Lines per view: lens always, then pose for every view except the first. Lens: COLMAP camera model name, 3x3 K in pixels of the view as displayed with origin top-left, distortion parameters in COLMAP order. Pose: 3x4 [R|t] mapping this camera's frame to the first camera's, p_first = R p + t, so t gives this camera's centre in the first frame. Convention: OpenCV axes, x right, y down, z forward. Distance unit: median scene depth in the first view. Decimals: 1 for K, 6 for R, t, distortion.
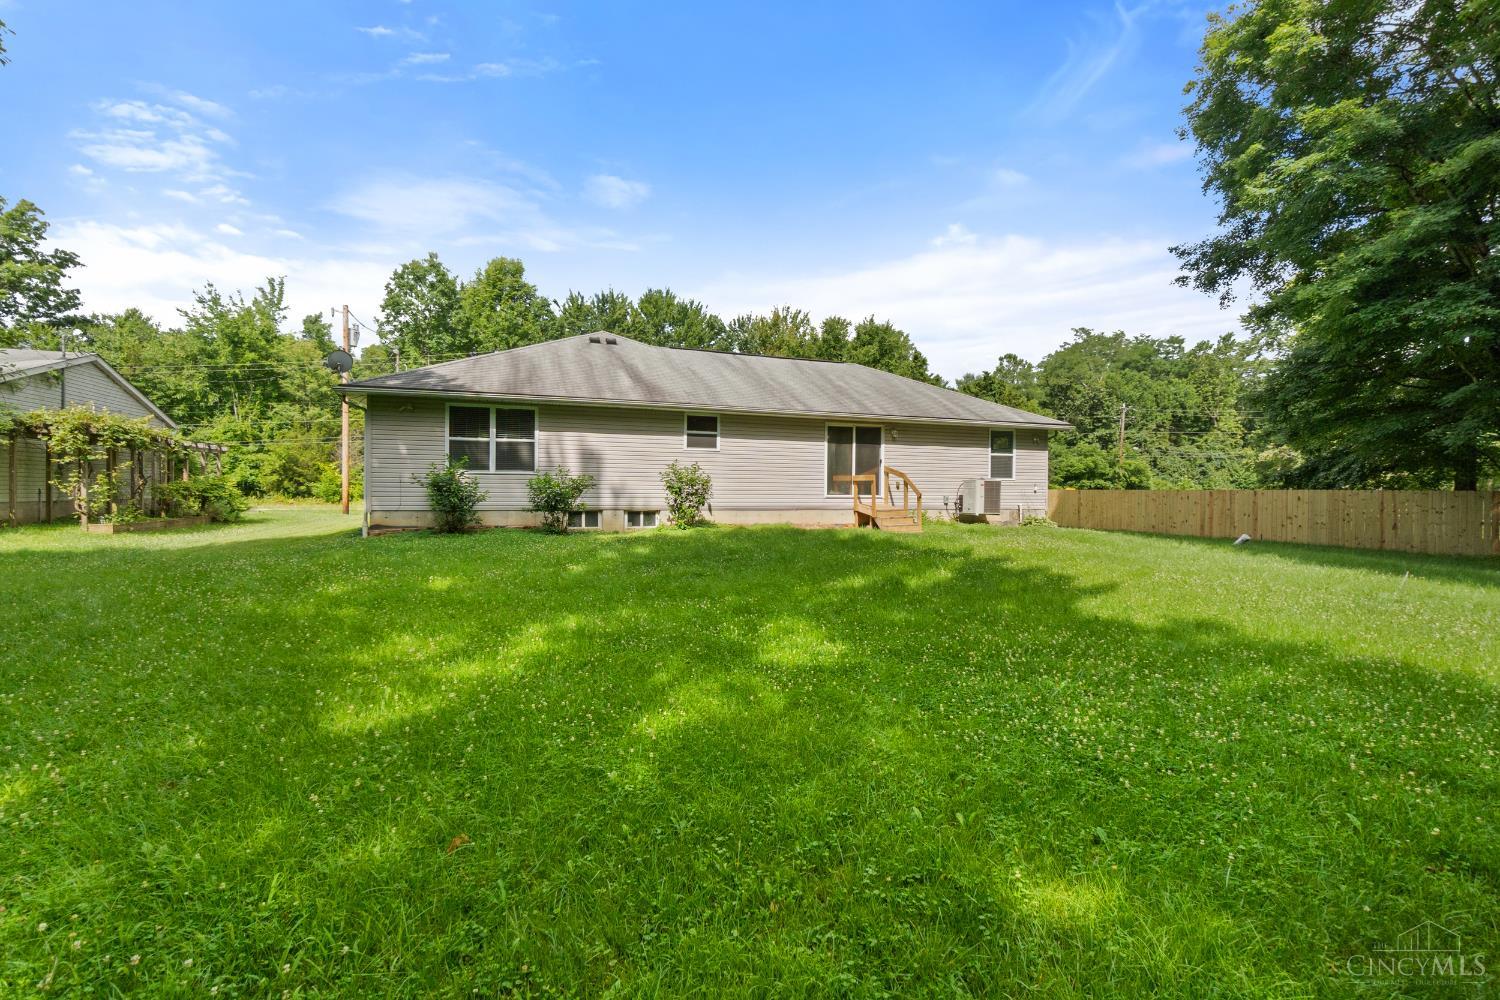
lens RADIAL K [[672.2, 0, 756.4], [0, 672.2, 506.6], [0, 0, 1]] dist [-0.002665, 0.000368]
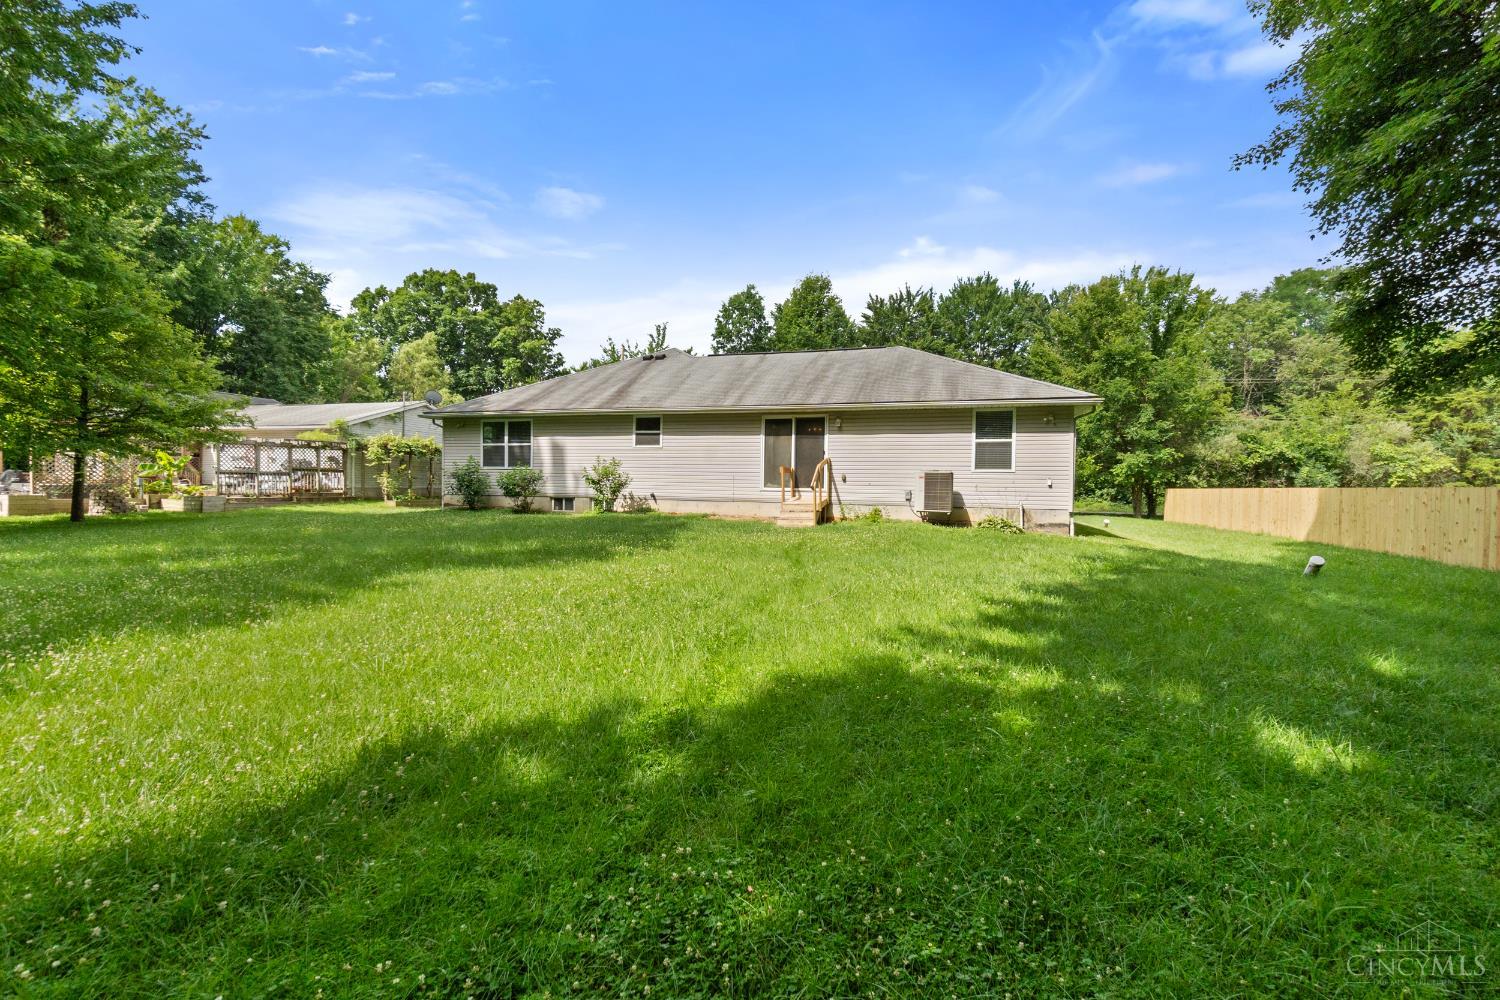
lens RADIAL K [[672.2, 0, 756.4], [0, 672.2, 506.6], [0, 0, 1]] dist [-0.002665, 0.000368]
pose [[0.778938, 0.024892, -0.626607, 0.720259], [-0.023073, 0.999673, 0.011030, 0.000139], [0.626677, 0.005866, 0.779257, 0.209481]]
